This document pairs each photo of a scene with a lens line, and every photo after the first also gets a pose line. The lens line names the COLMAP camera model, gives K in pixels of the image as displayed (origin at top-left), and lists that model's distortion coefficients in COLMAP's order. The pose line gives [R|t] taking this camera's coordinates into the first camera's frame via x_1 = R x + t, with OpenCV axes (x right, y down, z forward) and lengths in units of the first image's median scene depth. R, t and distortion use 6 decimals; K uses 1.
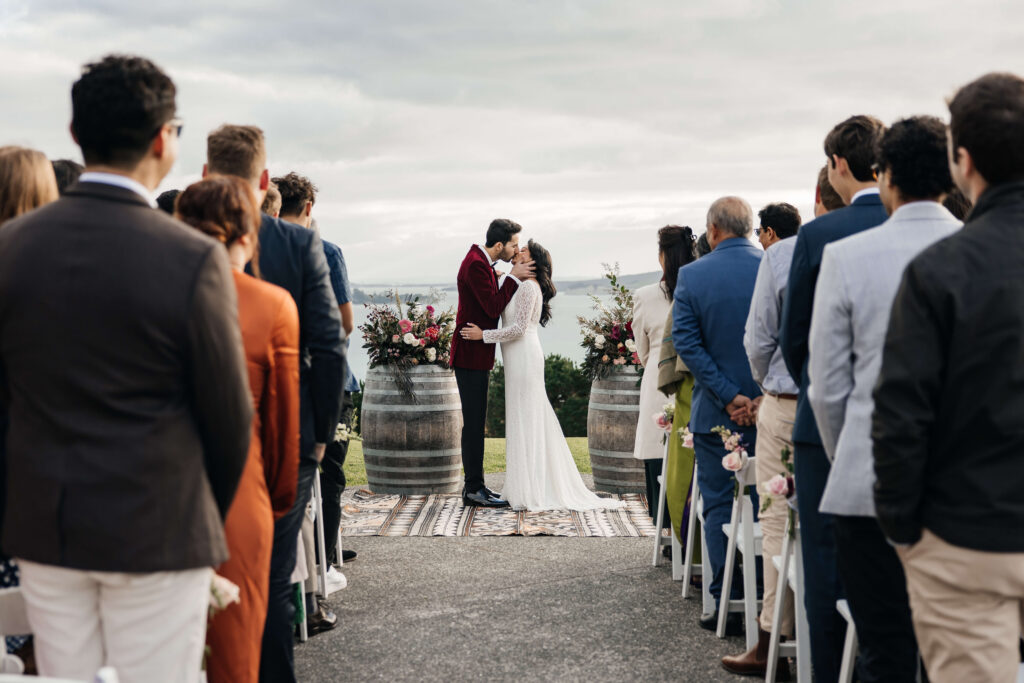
lens RADIAL K [[836.8, 0, 510.6], [0, 836.8, 336.9], [0, 0, 1]] dist [0.005227, 0.005805]
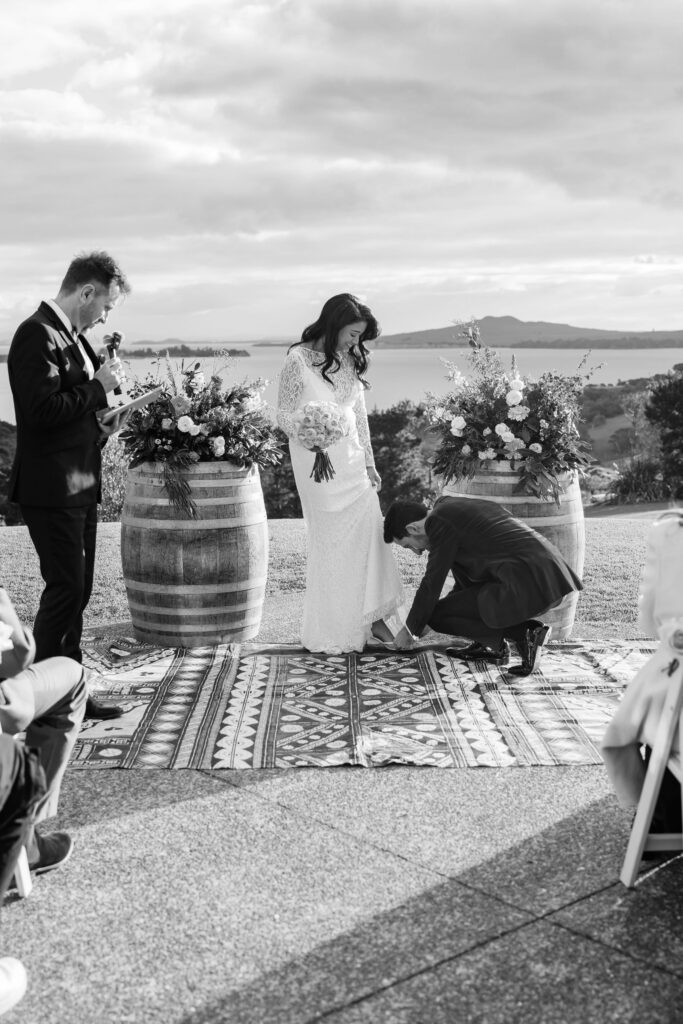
lens RADIAL K [[836.8, 0, 327.9], [0, 836.8, 432.9], [0, 0, 1]] dist [0.005227, 0.005805]
pose [[0.999871, -0.005773, 0.014957, -0.013645], [0.005078, 0.998924, 0.046089, -0.022302], [-0.015207, -0.046007, 0.998825, 0.304795]]
